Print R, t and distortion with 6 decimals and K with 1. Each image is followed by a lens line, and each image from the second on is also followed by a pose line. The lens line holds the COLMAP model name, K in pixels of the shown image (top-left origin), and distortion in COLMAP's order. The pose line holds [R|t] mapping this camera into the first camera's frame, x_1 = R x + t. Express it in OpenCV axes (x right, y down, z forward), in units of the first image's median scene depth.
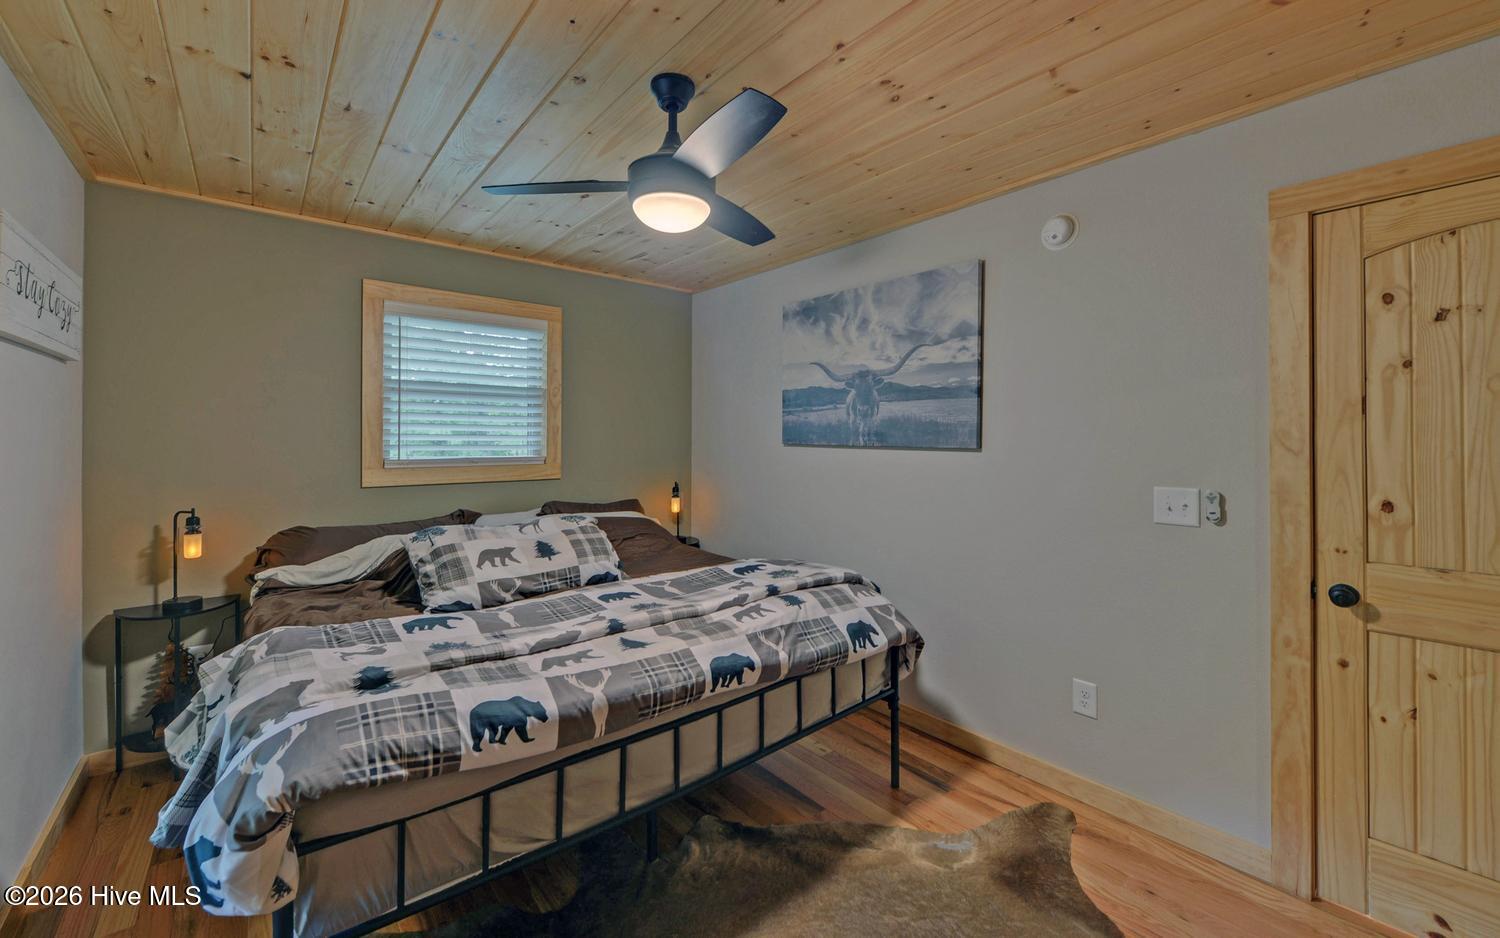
lens RADIAL K [[593.9, 0, 751.0], [0, 593.9, 435.8], [0, 0, 1]] dist [-0.001072, -0.001307]
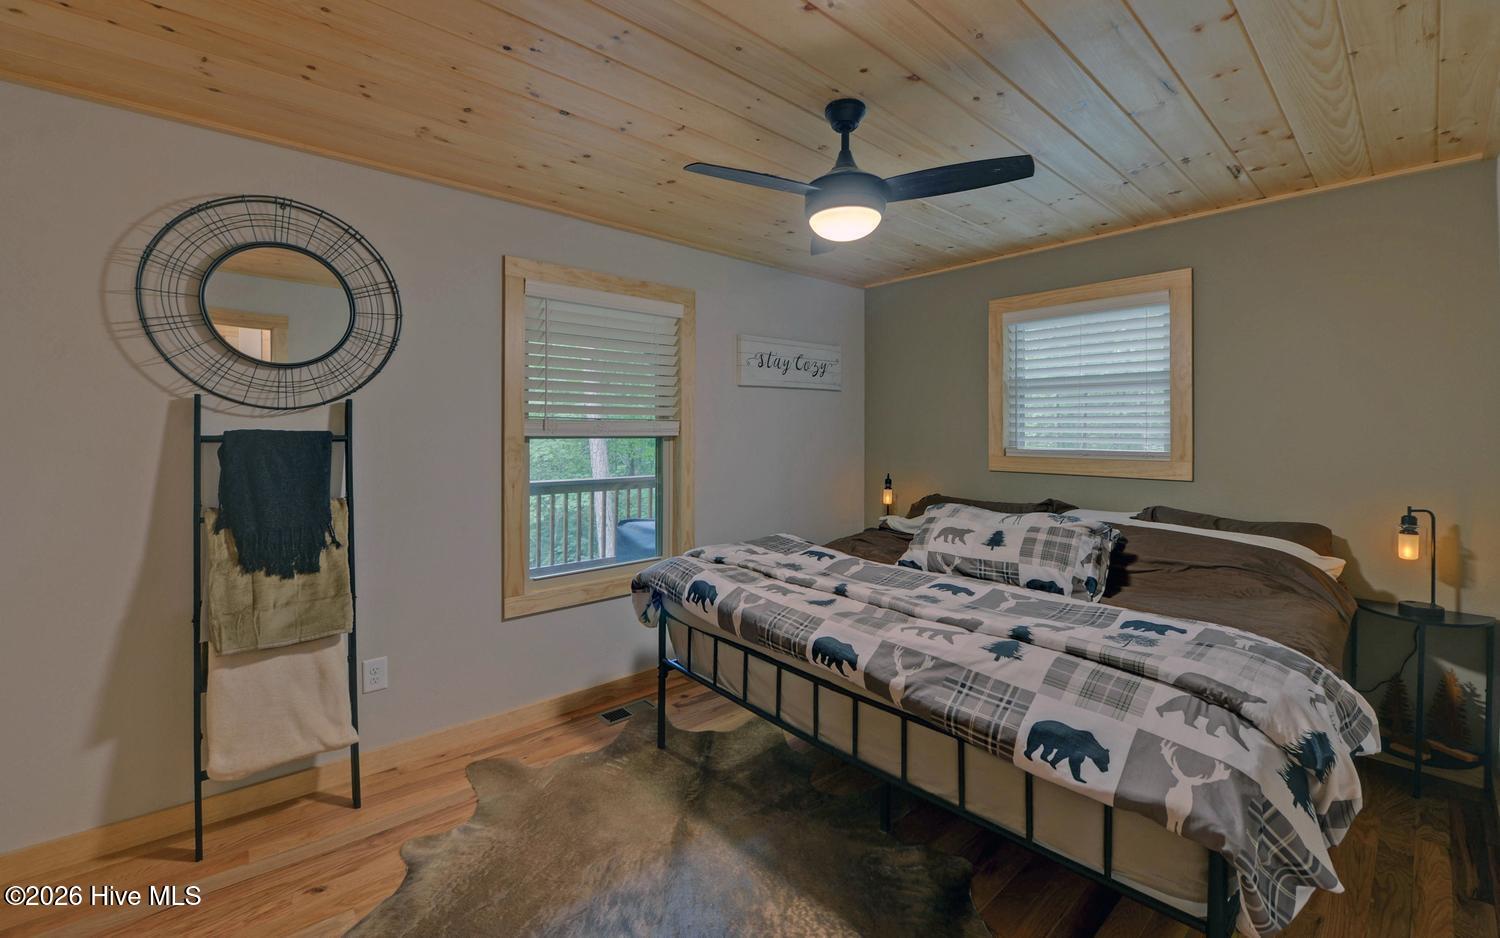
lens RADIAL K [[593.9, 0, 753.6], [0, 593.9, 432.1], [0, 0, 1]] dist [-0.001072, -0.001307]
pose [[0.040632, 0.003114, -0.999169, 0.689130], [0.002011, 0.999993, 0.003199, 0.002881], [0.999172, -0.002139, 0.040625, 0.568468]]
